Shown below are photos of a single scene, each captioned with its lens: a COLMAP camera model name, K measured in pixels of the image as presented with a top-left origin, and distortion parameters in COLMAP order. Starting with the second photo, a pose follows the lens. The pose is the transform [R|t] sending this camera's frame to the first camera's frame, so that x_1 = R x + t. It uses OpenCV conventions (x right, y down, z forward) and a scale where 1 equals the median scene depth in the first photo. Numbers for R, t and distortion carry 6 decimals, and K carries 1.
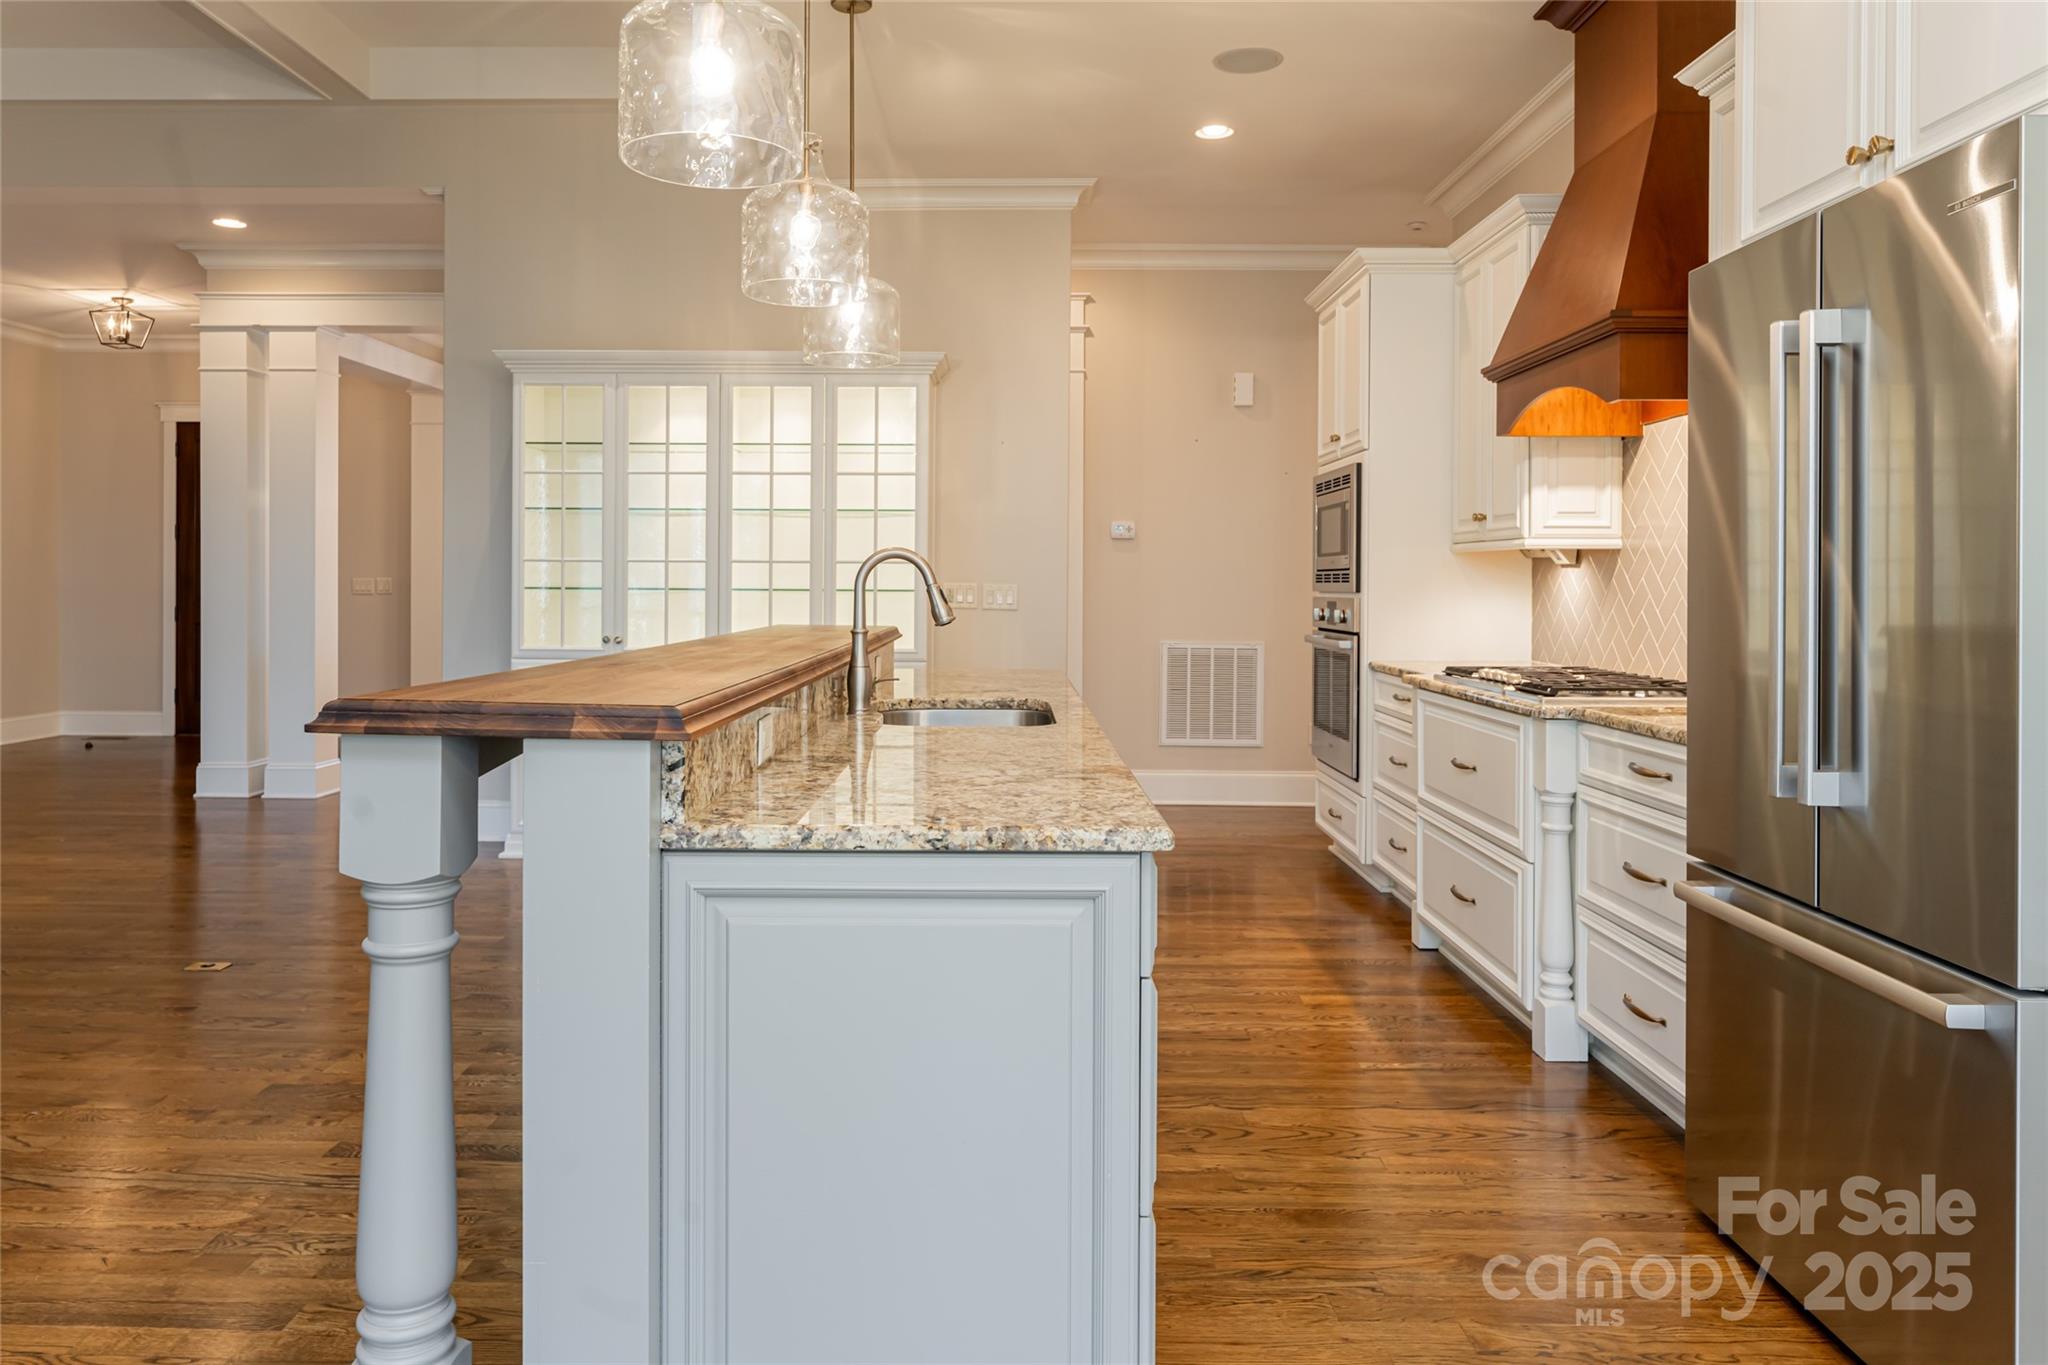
lens RADIAL K [[1397.2, 0, 986.2], [0, 1397.2, 590.5], [0, 0, 1]] dist [-0.001458, -0.002365]
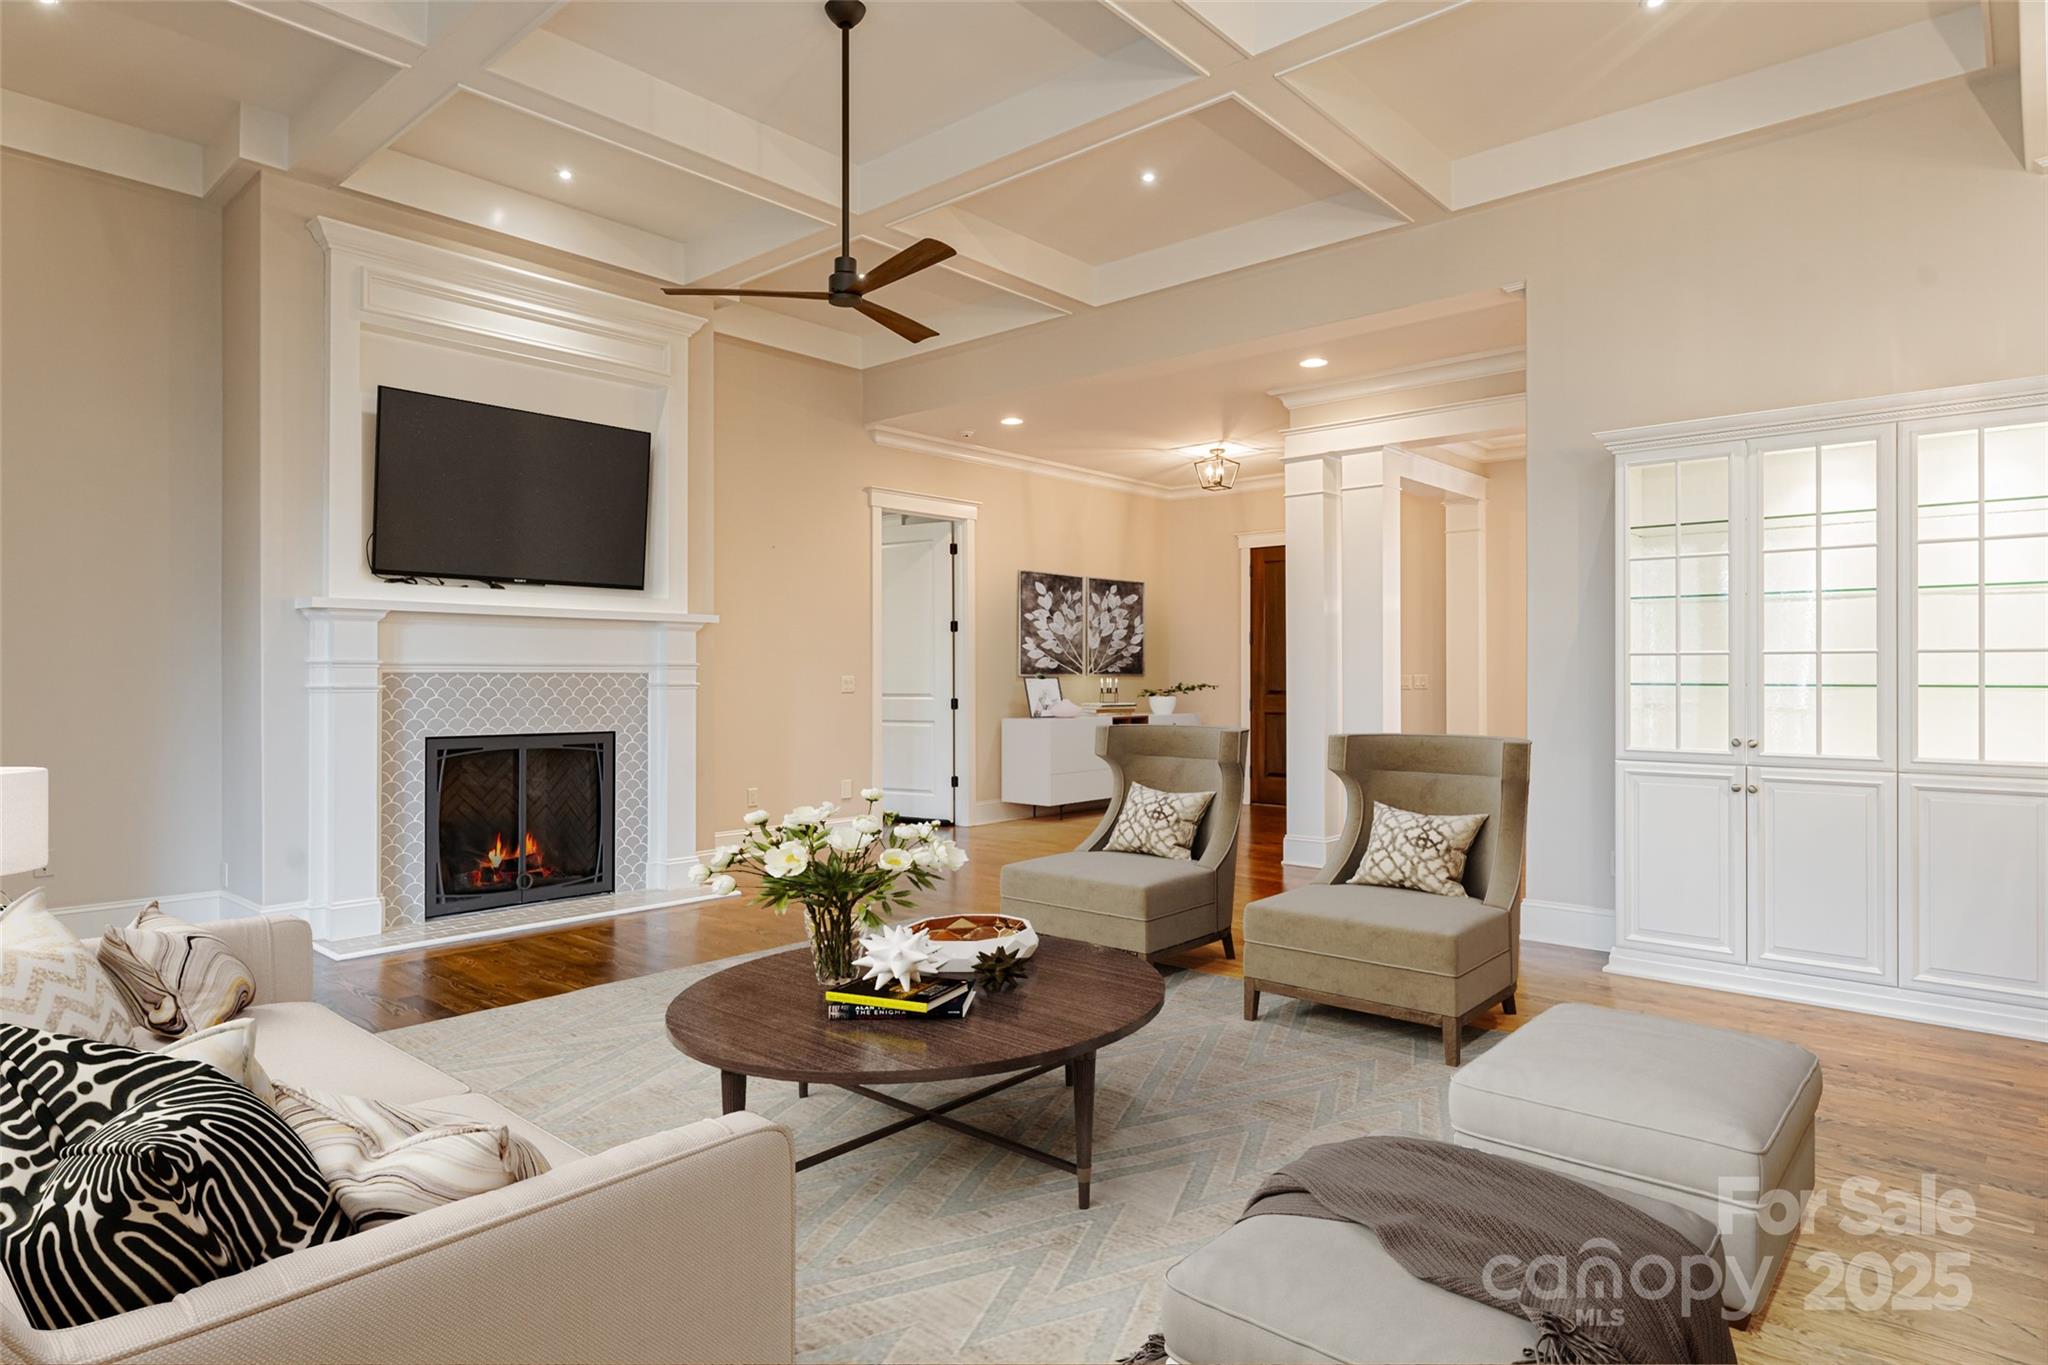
lens RADIAL K [[1163.2, 0, 975.0], [0, 1163.2, 673.0], [0, 0, 1]] dist [-0.002353, -0.000701]
pose [[0.747311, -0.006567, -0.664442, -0.142381], [-0.000055, 0.999951, -0.009945, -0.001465], [0.664475, 0.007468, 0.747273, 0.131840]]
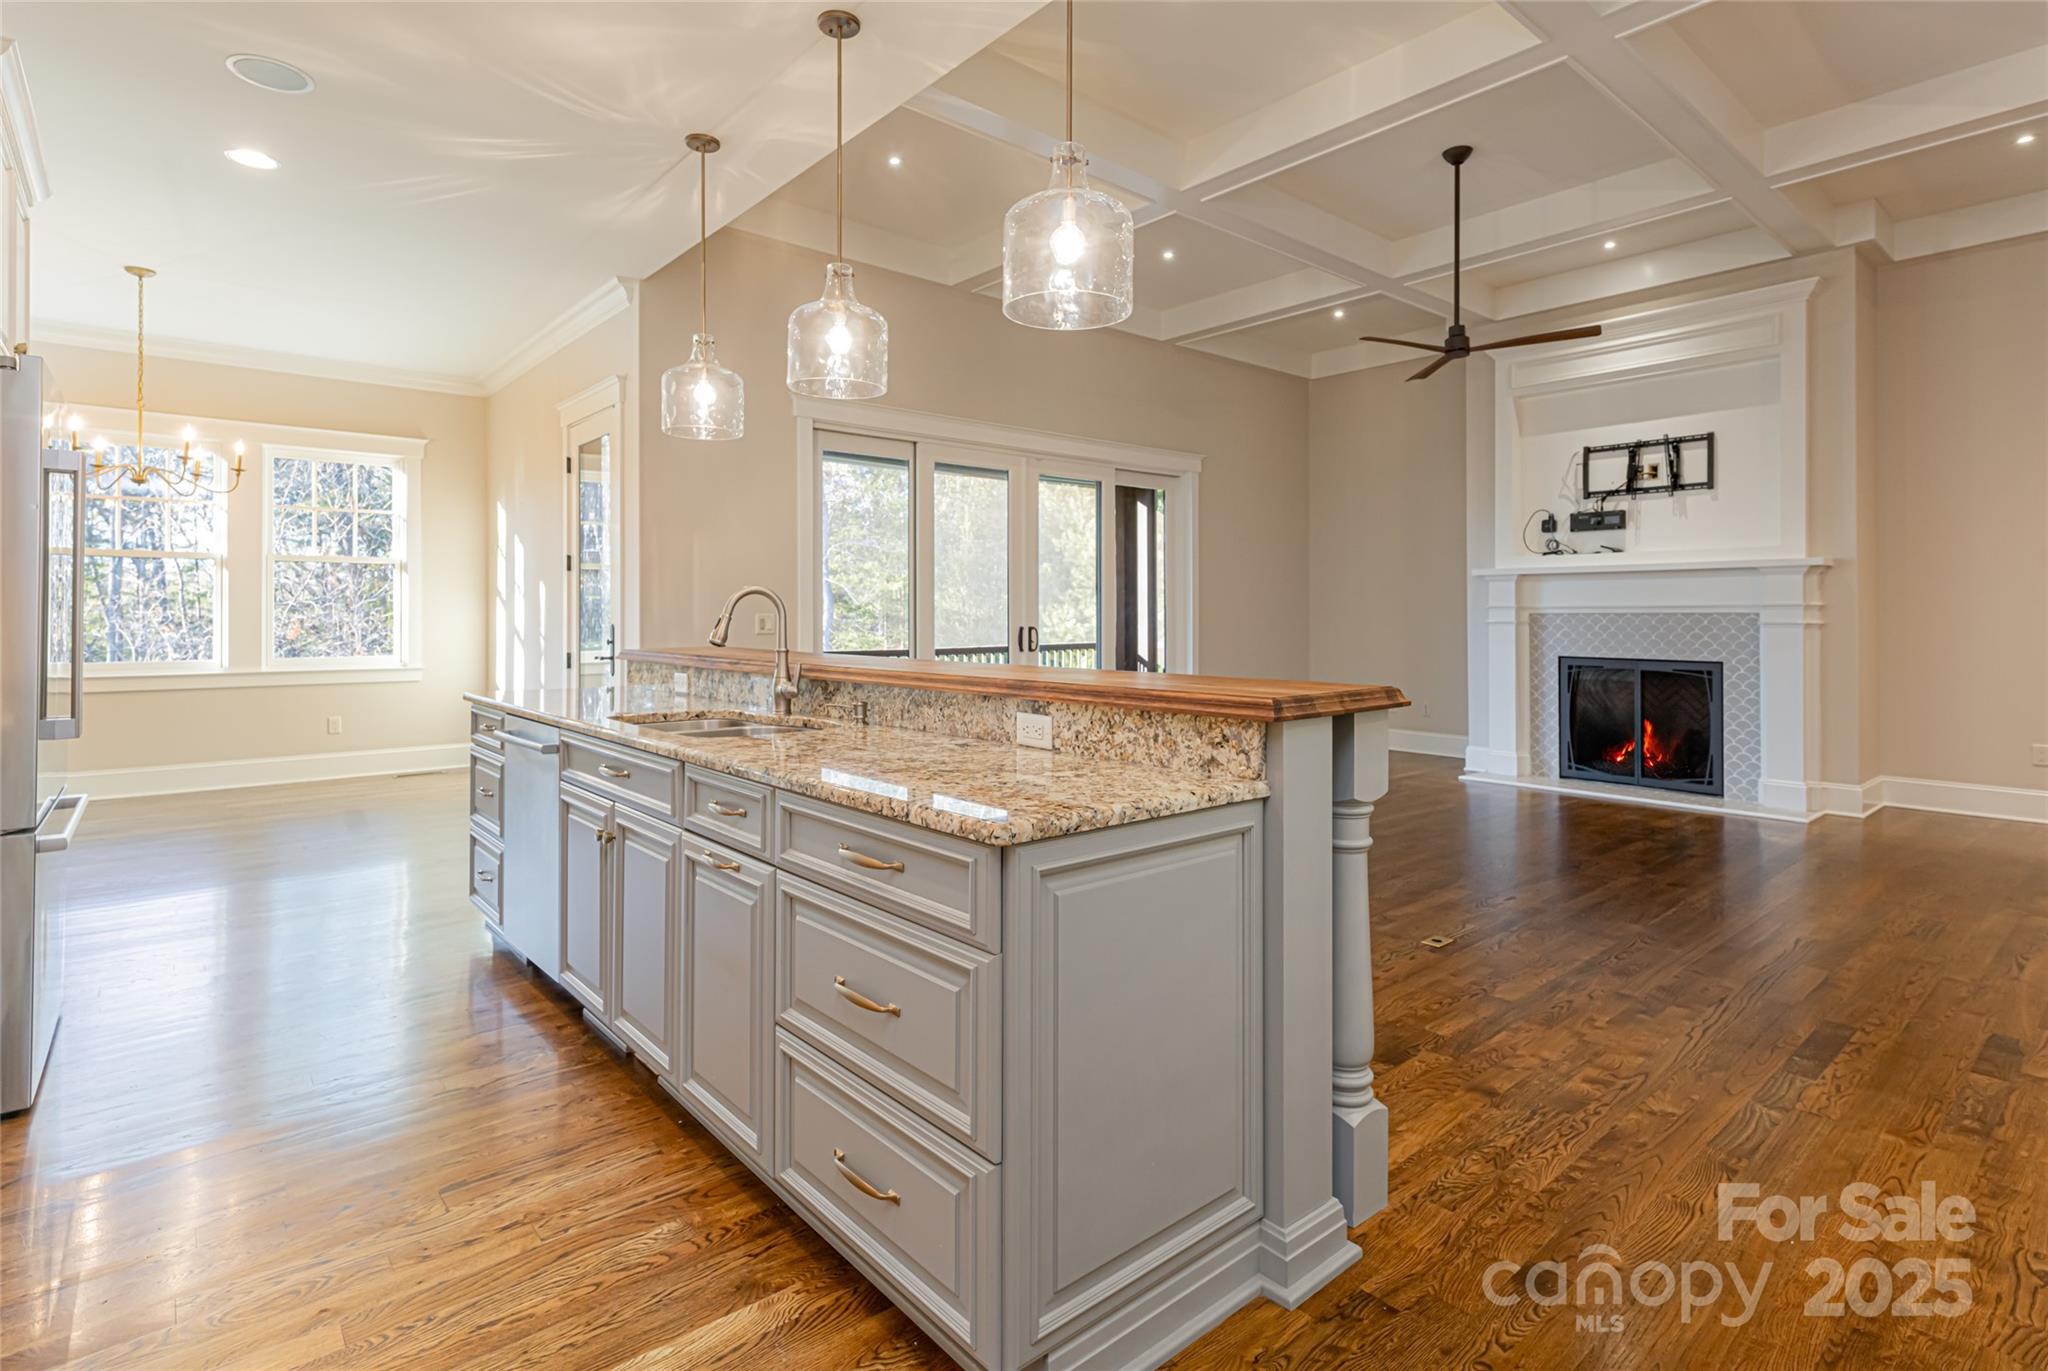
lens RADIAL K [[1015.4, 0, 1027.6], [0, 1015.4, 609.0], [0, 0, 1]] dist [0.000991, -0.000125]
pose [[-0.747029, -0.010545, -0.664708, 0.195730], [-0.008928, 0.999943, -0.005829, -0.002921], [0.664732, 0.001580, -0.747080, 1.006931]]
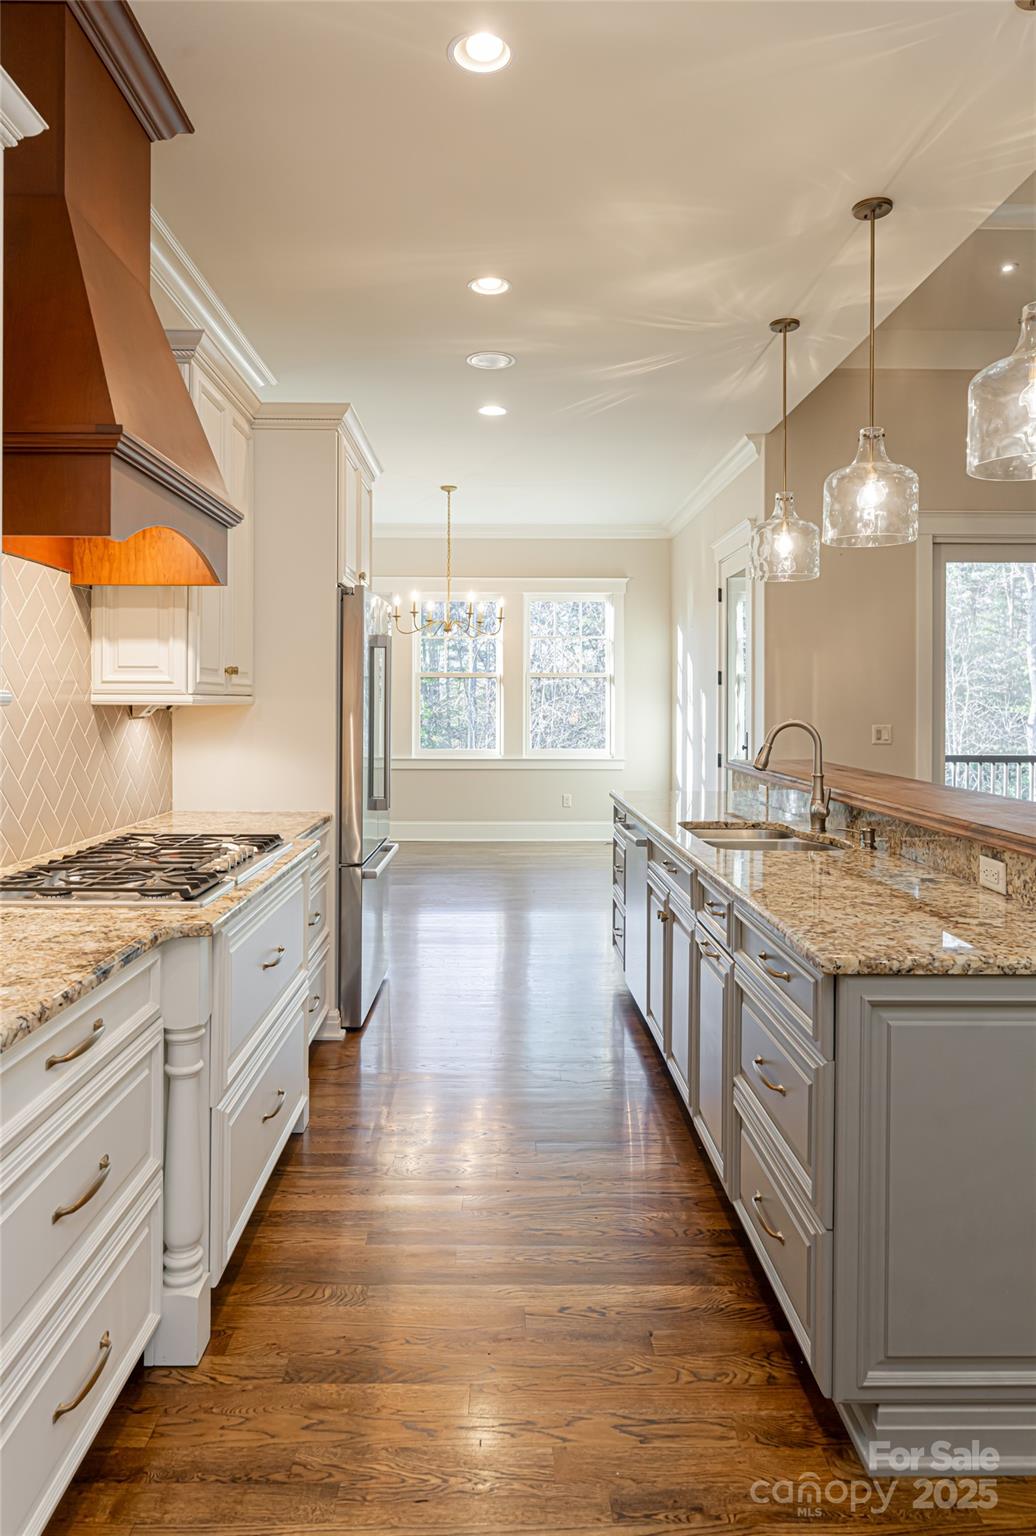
lens RADIAL K [[986.7, 0, 510.8], [0, 986.7, 709.5], [0, 0, 1]] dist [0.000036, -0.000883]
pose [[-0.999543, -0.008796, -0.028938, 0.145686], [-0.009194, 0.999864, 0.013666, -0.026706], [0.028814, 0.013926, -0.999488, 1.100694]]
